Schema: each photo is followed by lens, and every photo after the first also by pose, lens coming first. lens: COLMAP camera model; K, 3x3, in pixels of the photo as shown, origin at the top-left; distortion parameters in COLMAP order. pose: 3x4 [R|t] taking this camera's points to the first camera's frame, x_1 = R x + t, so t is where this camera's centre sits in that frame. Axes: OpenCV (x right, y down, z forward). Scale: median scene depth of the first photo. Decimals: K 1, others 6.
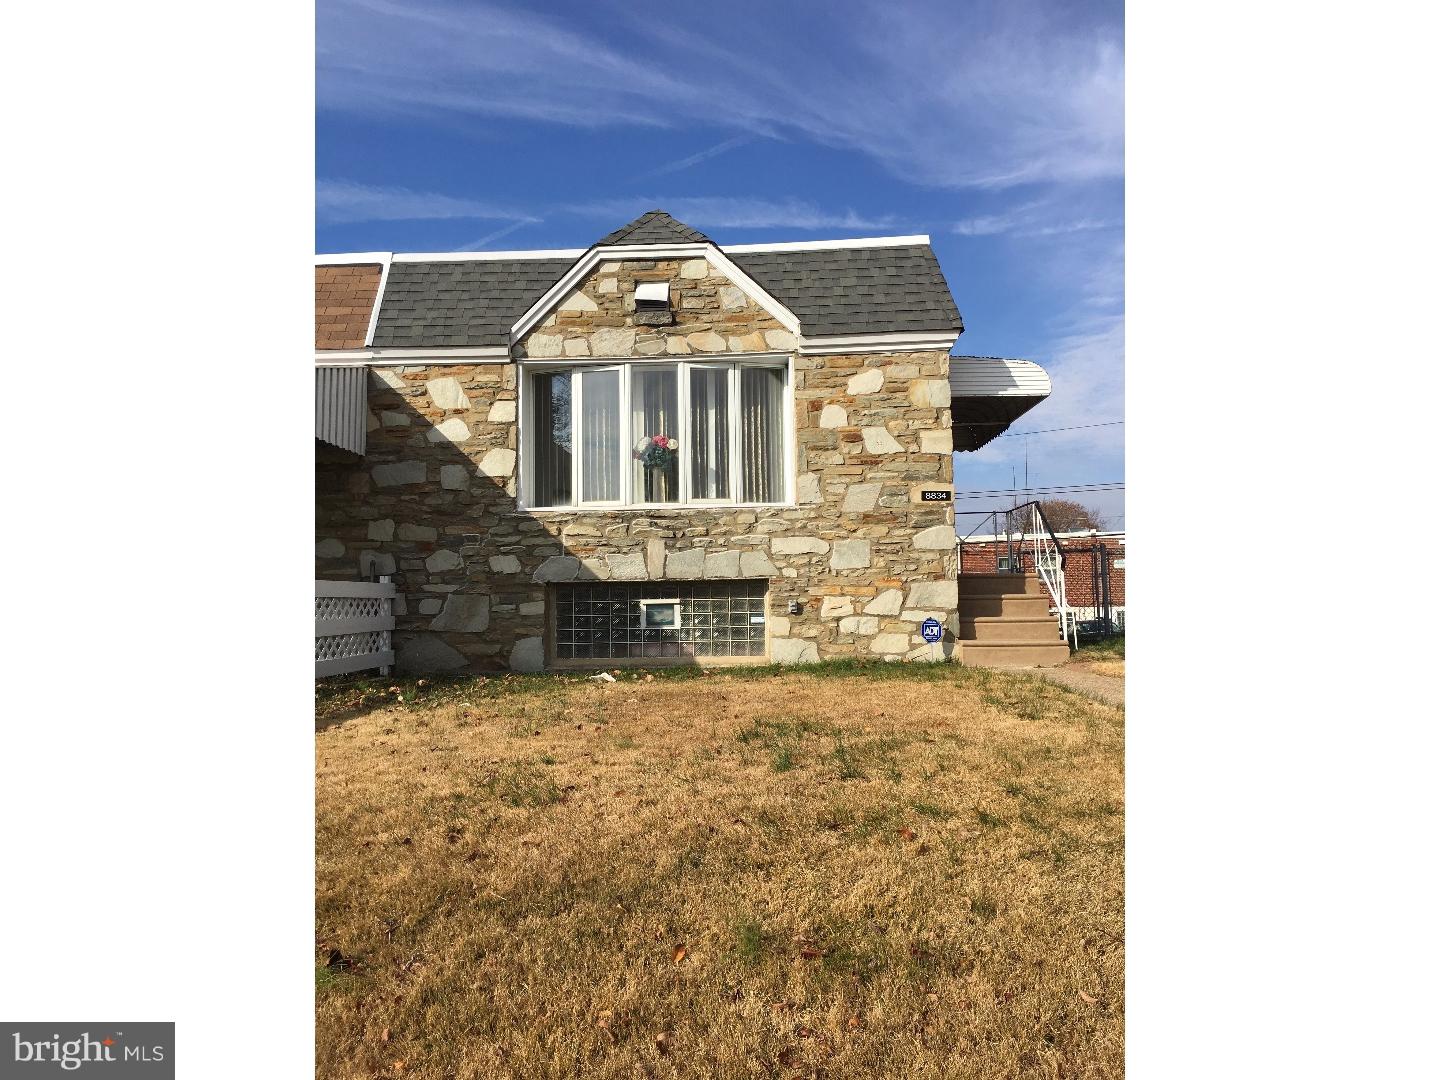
lens RADIAL K [[961.6, 0, 717.3], [0, 961.6, 530.8], [0, 0, 1]] dist [0.042316, -0.043509]
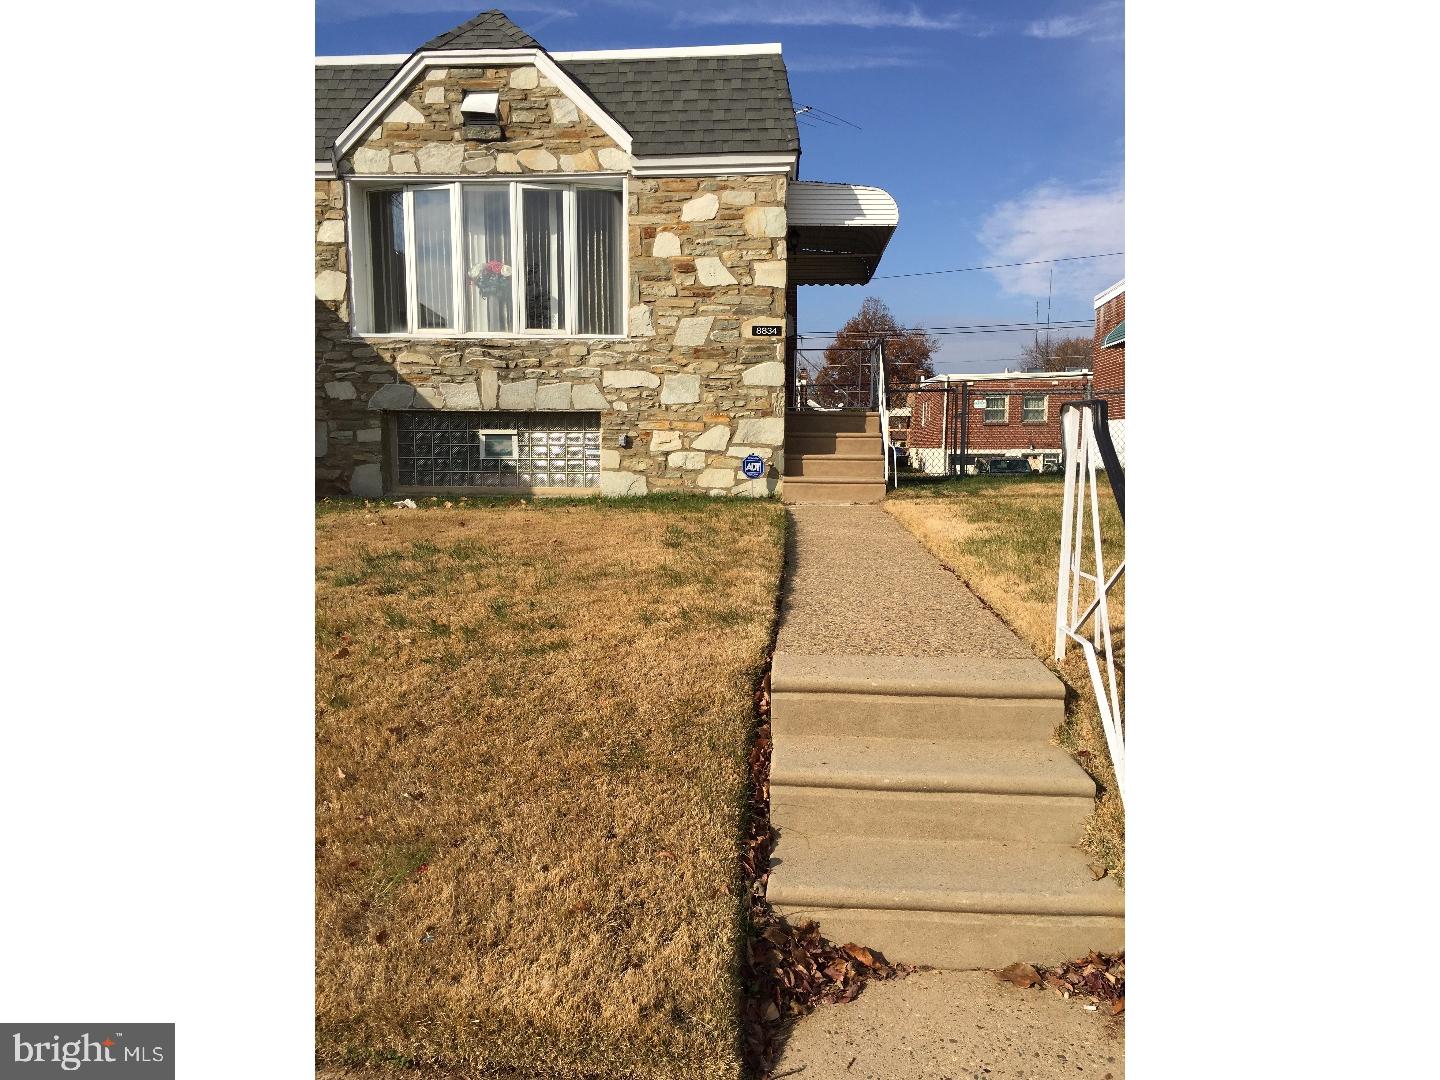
lens RADIAL K [[961.6, 0, 727.6], [0, 961.6, 553.2], [0, 0, 1]] dist [0.042316, -0.043509]
pose [[0.999329, 0.026427, -0.025342, 0.213535], [-0.021029, 0.980851, 0.193622, -0.002985], [0.029973, -0.192959, 0.980749, -0.015396]]
